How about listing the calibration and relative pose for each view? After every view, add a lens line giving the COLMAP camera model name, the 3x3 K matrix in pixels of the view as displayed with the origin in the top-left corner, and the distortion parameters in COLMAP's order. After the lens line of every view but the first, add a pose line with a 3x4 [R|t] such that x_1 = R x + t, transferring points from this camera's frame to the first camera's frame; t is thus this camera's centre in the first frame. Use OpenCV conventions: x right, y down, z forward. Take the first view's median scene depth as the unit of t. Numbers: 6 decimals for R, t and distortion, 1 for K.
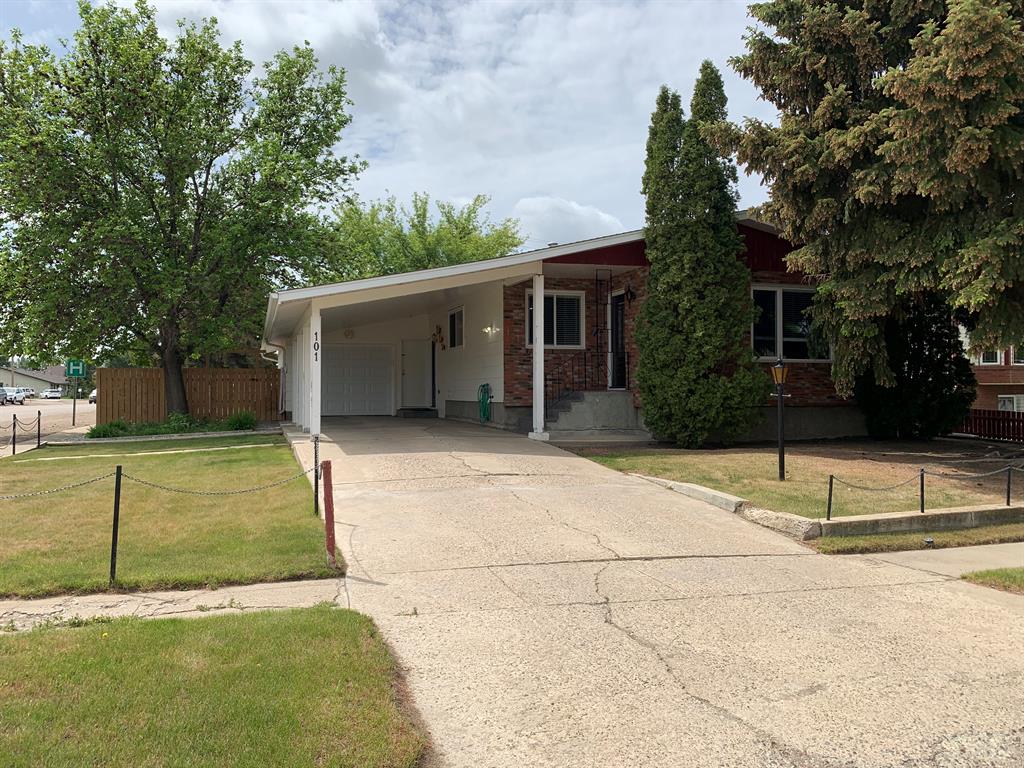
lens RADIAL K [[777.8, 0, 511.4], [0, 777.8, 386.9], [0, 0, 1]] dist [0.019759, -0.005642]
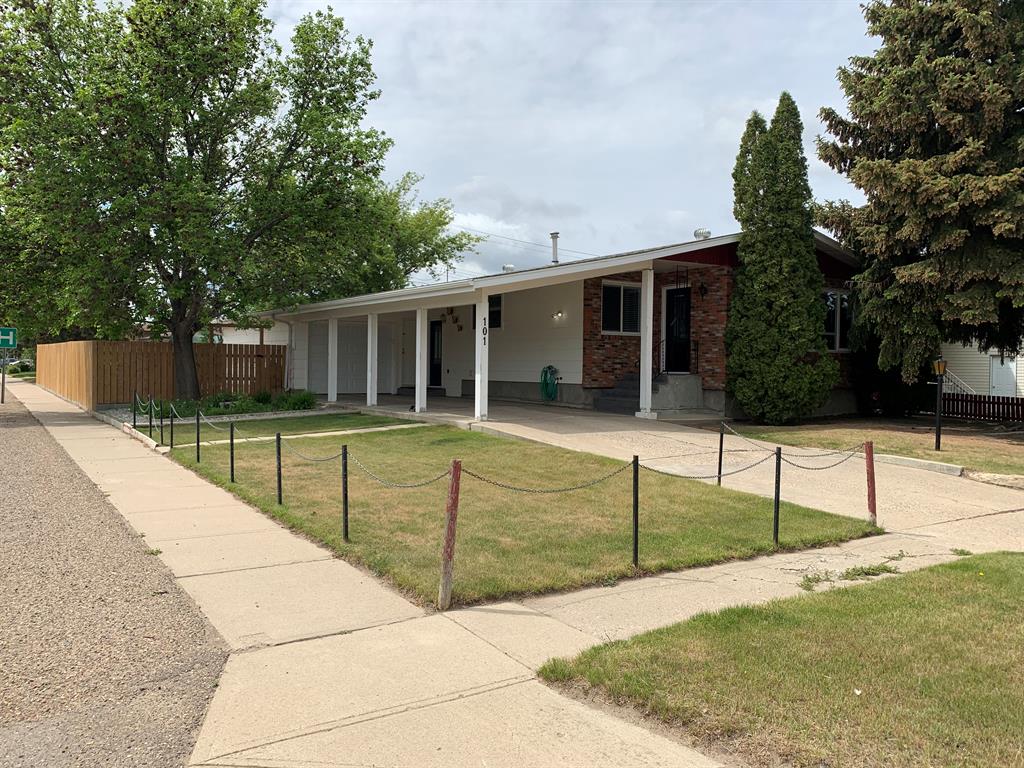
lens RADIAL K [[777.8, 0, 522.1], [0, 777.8, 382.9], [0, 0, 1]] dist [0.019759, -0.005642]
pose [[0.955008, 0.007144, 0.296493, -0.465938], [-0.015310, 0.999564, 0.025231, -0.008237], [-0.296184, -0.028635, 0.954702, -0.007301]]
